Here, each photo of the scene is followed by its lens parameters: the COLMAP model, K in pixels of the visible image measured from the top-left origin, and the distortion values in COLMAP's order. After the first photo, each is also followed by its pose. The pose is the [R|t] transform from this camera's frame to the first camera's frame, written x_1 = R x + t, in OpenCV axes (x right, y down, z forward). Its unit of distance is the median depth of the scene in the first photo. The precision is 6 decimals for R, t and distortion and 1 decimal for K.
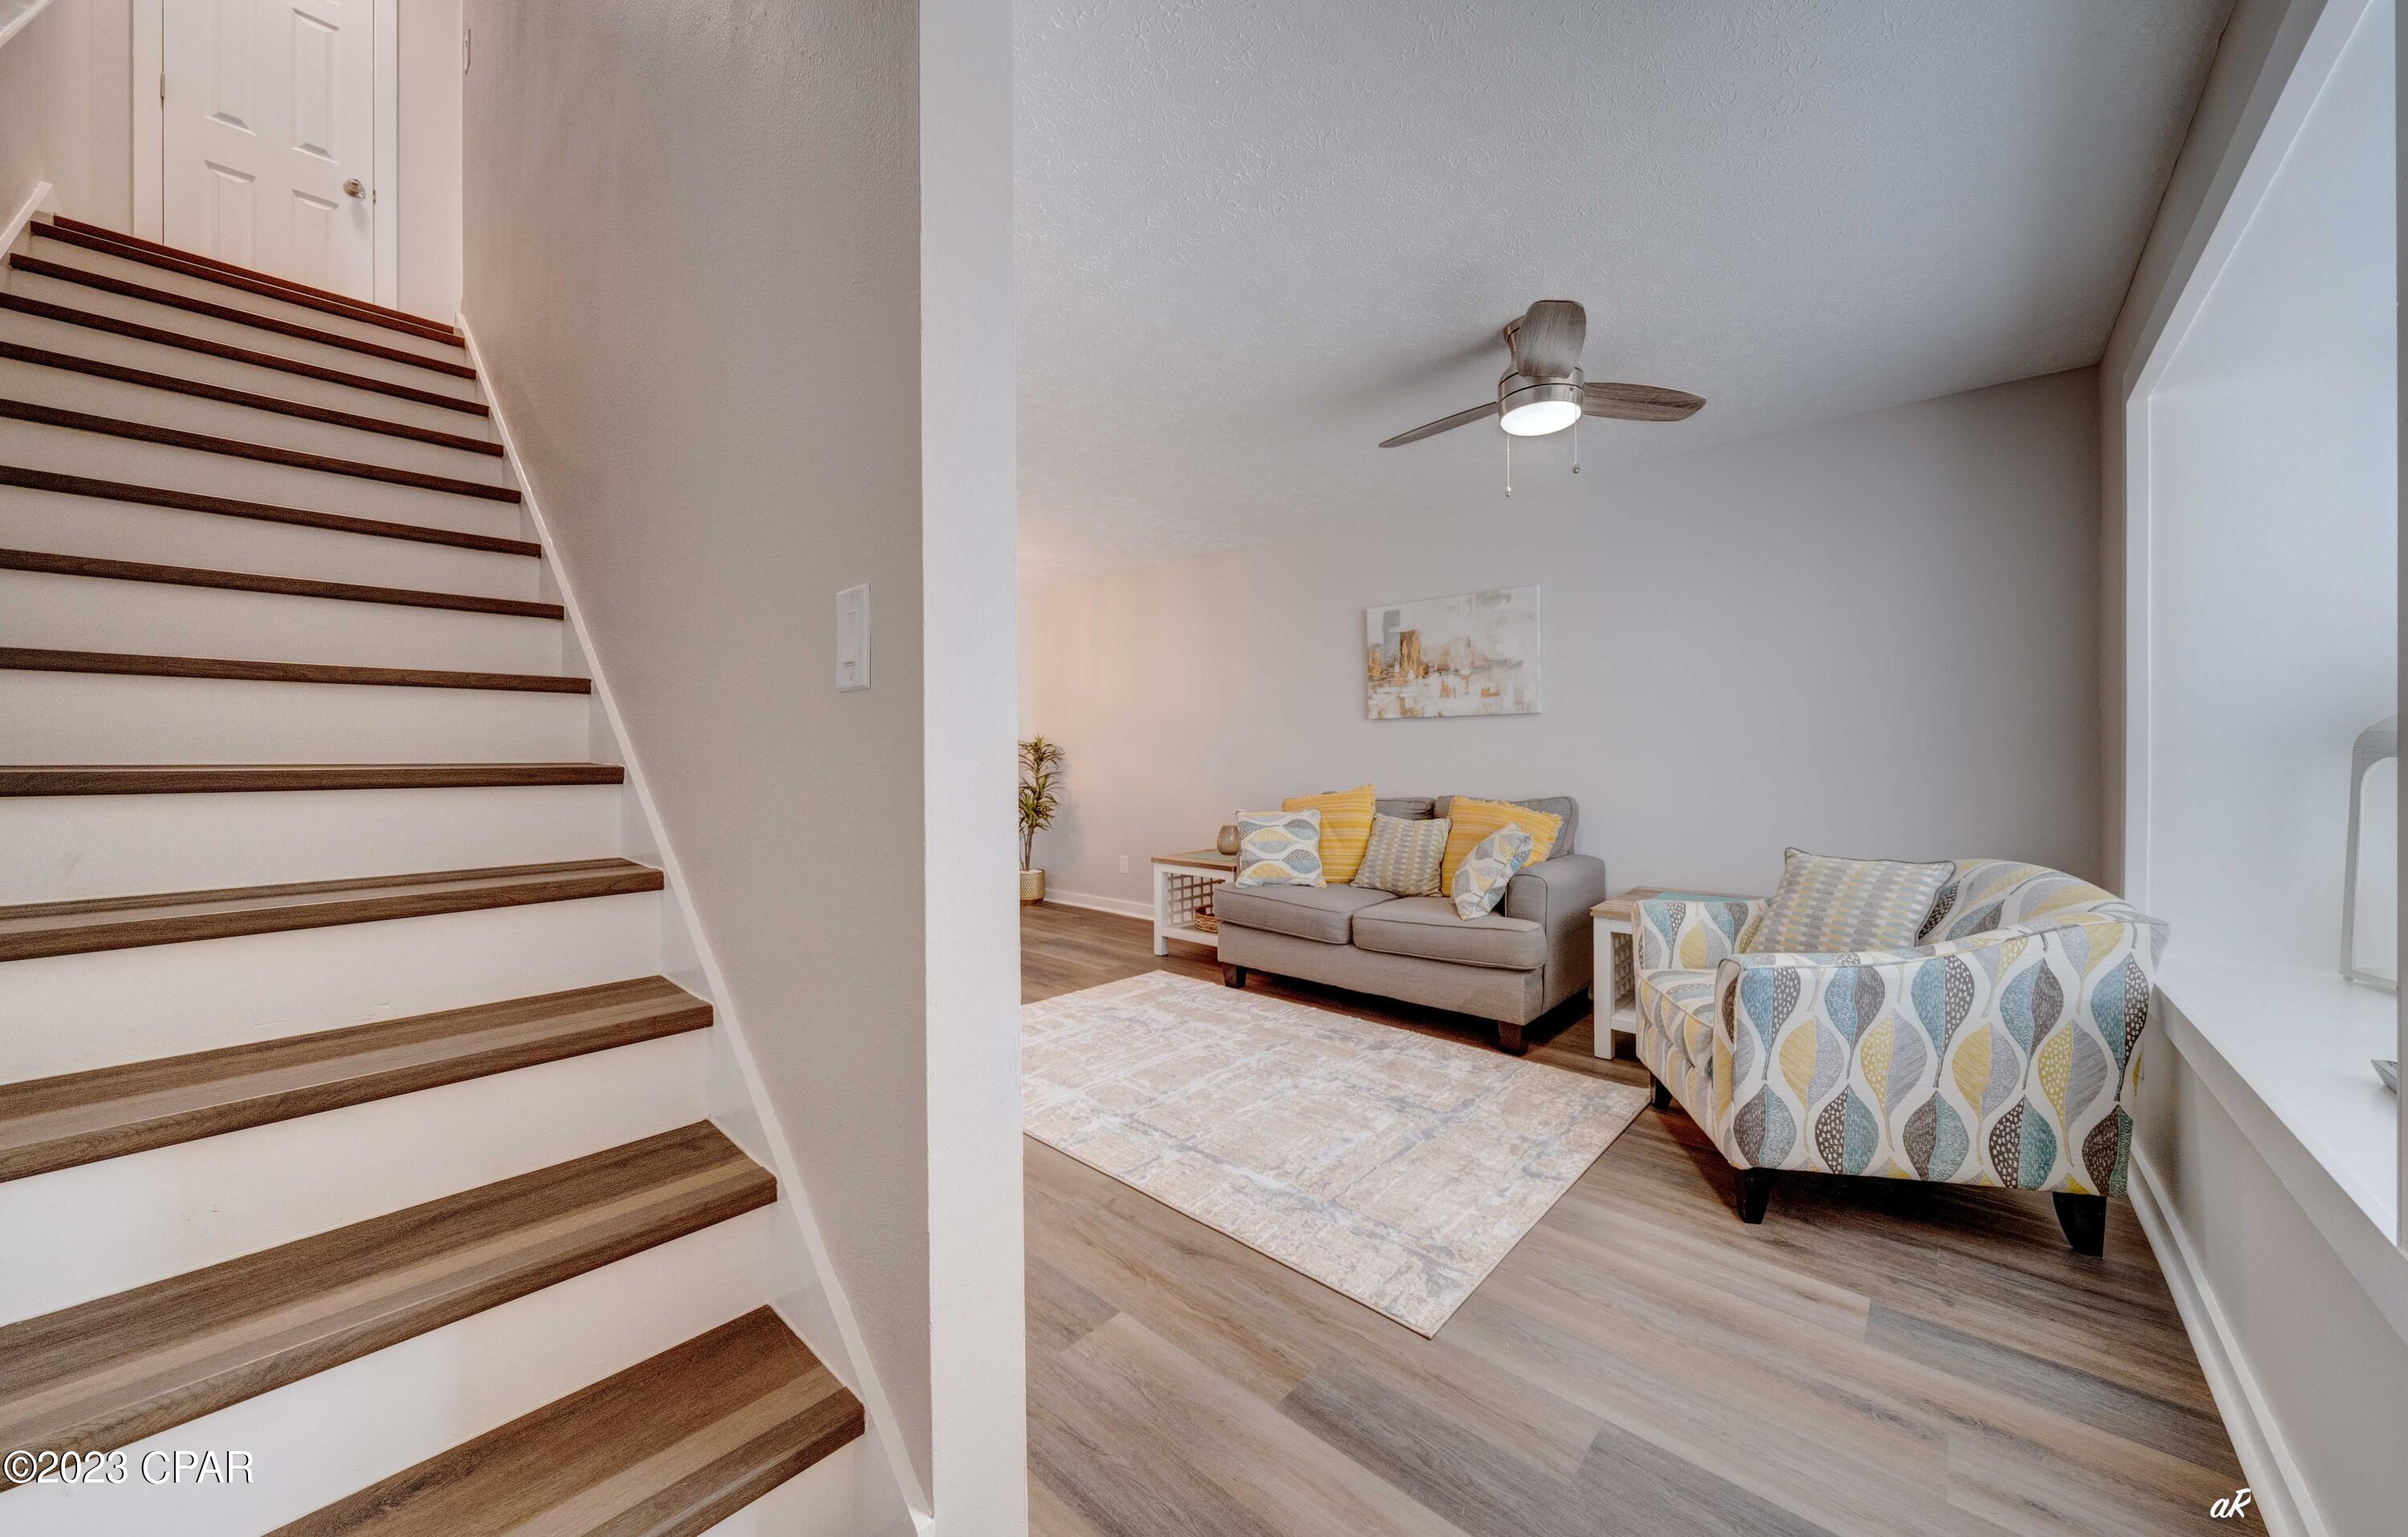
lens RADIAL K [[855.5, 0, 1238.5], [0, 855.5, 763.5], [0, 0, 1]] dist [-0.008002, -0.000474]
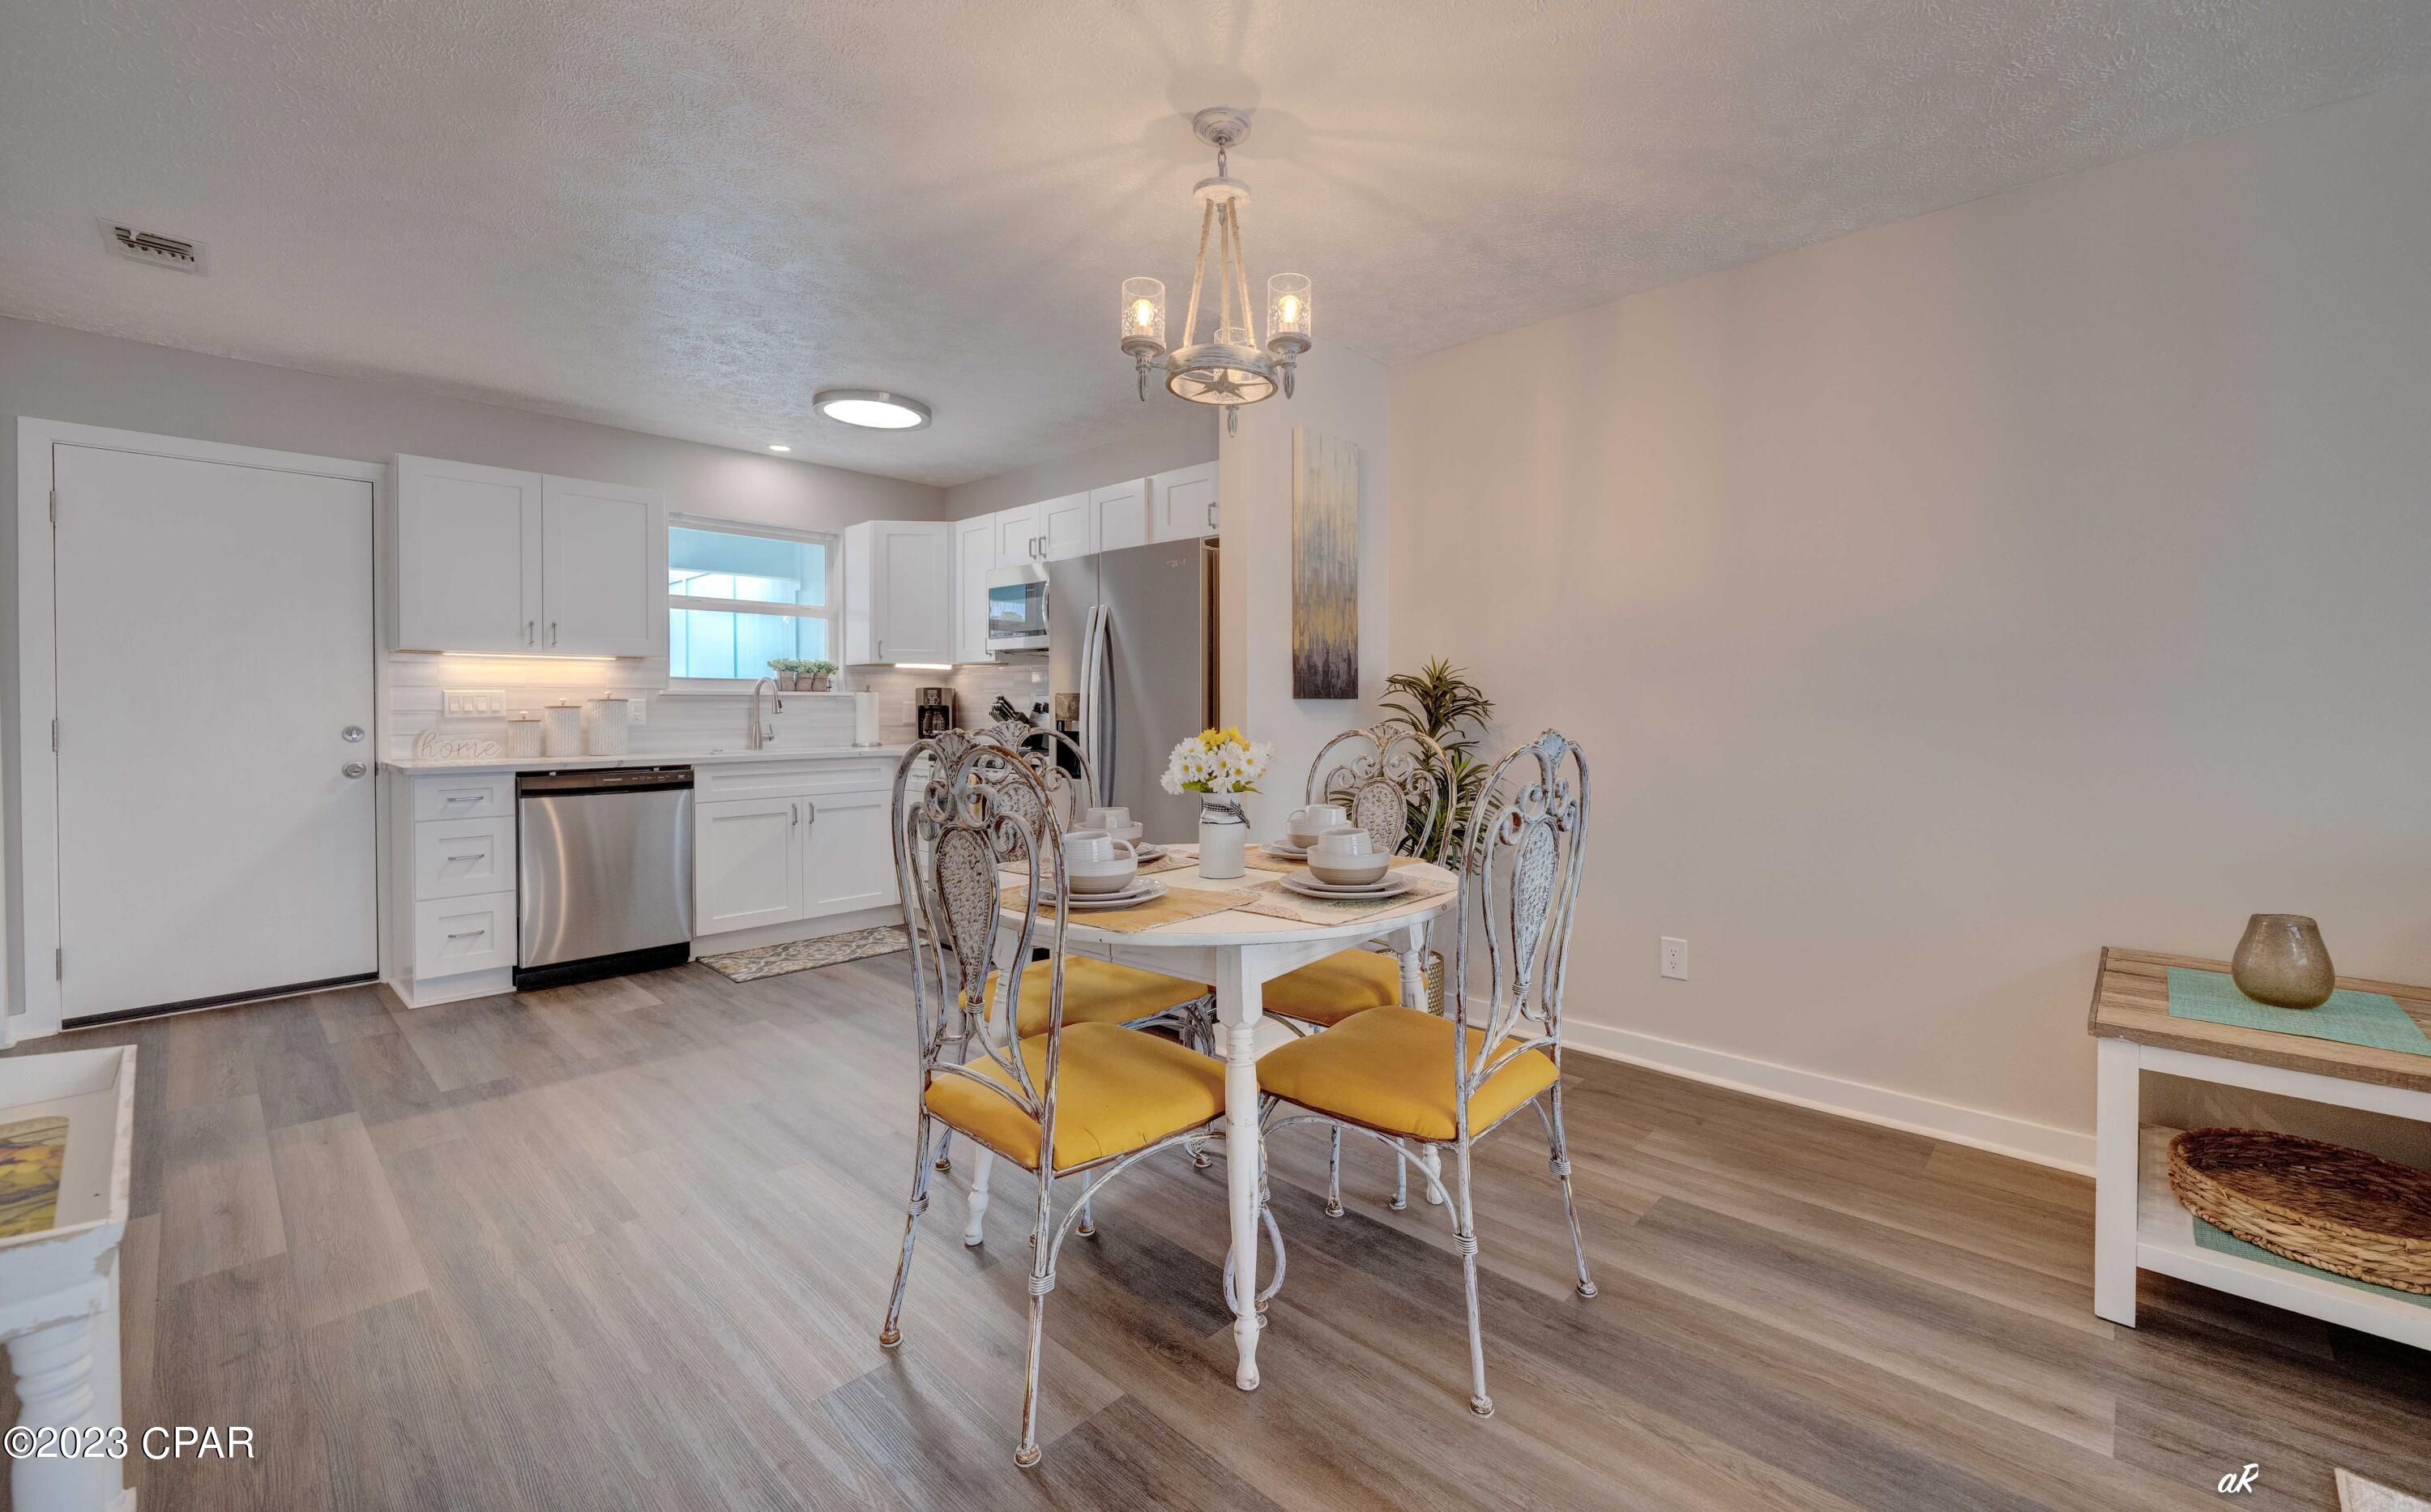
lens RADIAL K [[962.0, 0, 1340.1], [0, 962.0, 725.7], [0, 0, 1]] dist [0.000144, 0.000300]
pose [[0.999722, 0.004745, 0.023104, -0.666559], [-0.004890, 0.999969, 0.006206, -0.003203], [-0.023073, -0.006318, 0.999714, 1.088912]]
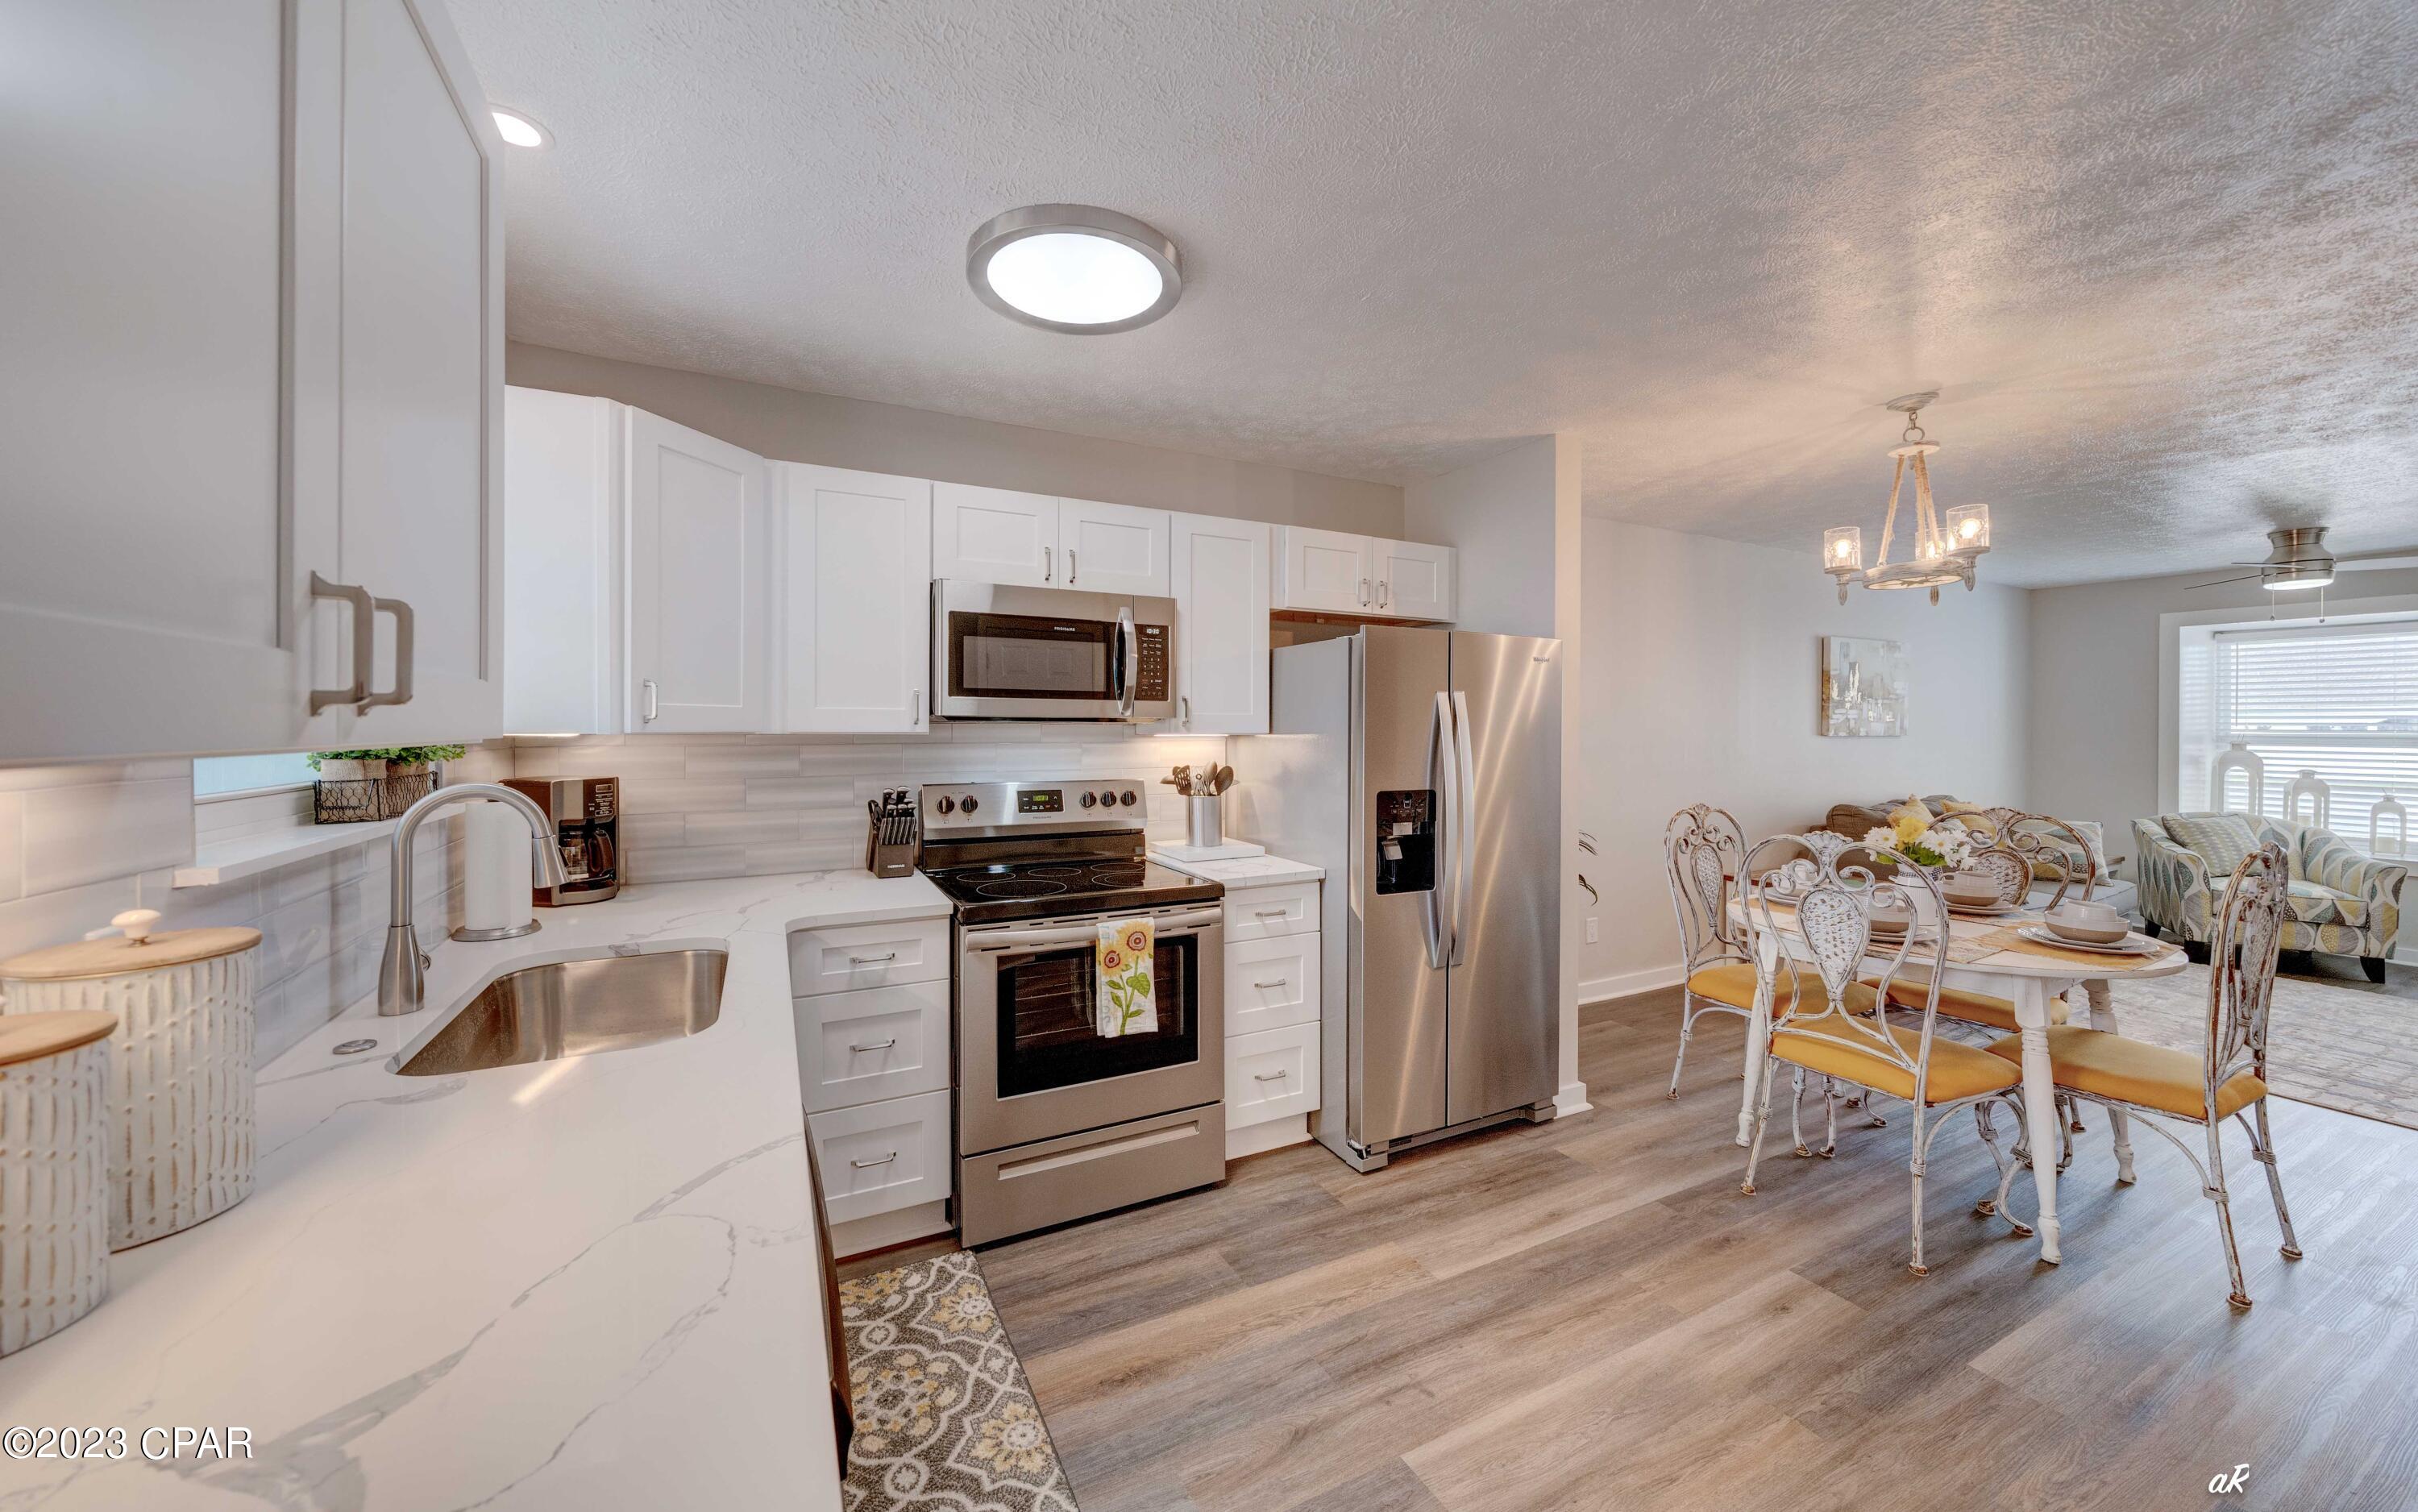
lens RADIAL K [[840.4, 0, 1148.8], [0, 840.4, 731.2], [0, 0, 1]] dist [-0.004029, -0.000381]
pose [[0.397778, 0.004465, 0.917471, -1.925811], [0.009026, 0.999921, -0.008779, -0.093680], [-0.917437, 0.011773, 0.397706, 2.233947]]
